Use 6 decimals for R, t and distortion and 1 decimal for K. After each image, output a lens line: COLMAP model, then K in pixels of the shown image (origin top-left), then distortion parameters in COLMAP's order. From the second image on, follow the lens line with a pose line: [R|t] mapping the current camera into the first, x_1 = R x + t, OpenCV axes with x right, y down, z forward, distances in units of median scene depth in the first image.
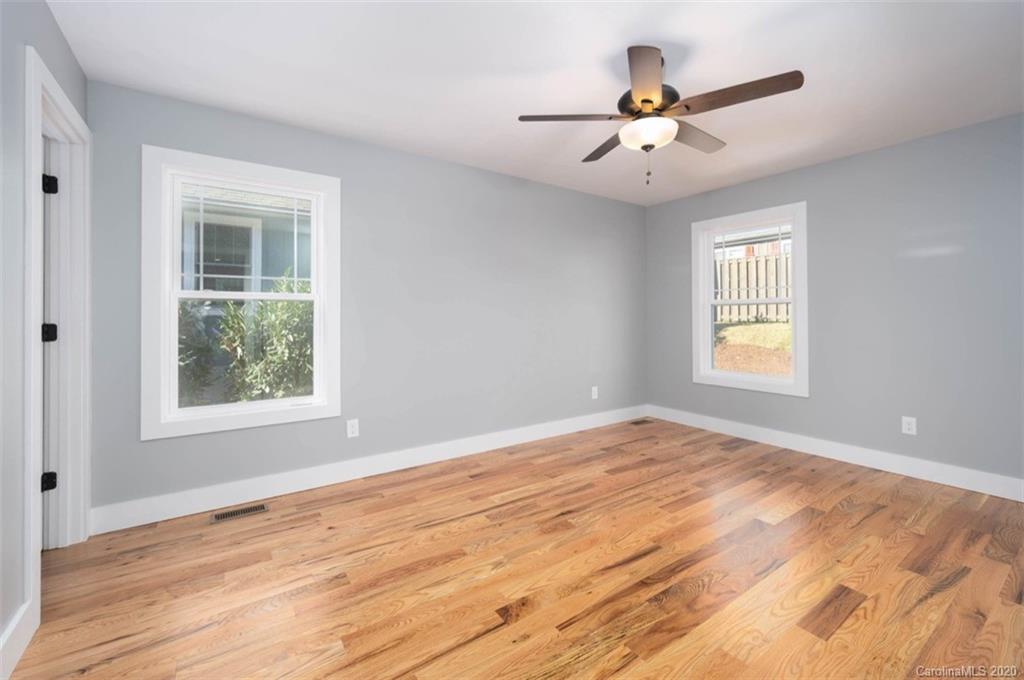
lens RADIAL K [[421.0, 0, 521.1], [0, 421.0, 310.8], [0, 0, 1]] dist [0.003454, 0.000824]
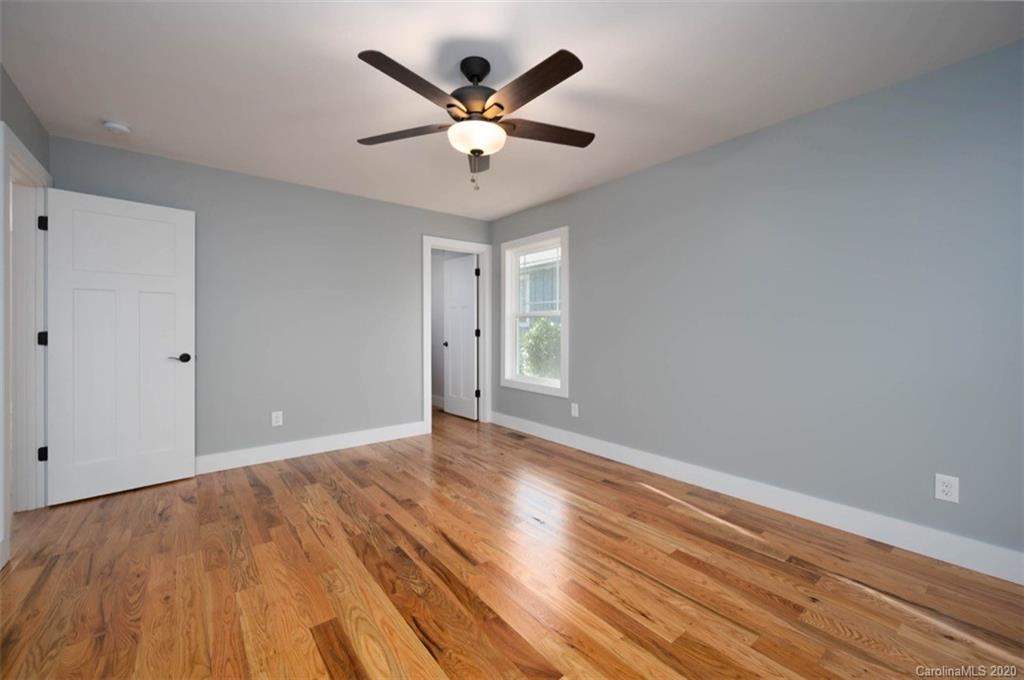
lens RADIAL K [[412.9, 0, 511.9], [0, 412.9, 331.4], [0, 0, 1]] dist [0.000524, -0.000613]
pose [[0.060276, 0.008810, -0.998143, 1.297699], [0.011682, 0.999886, 0.009531, 0.022372], [0.998113, -0.012234, 0.060167, 1.059138]]
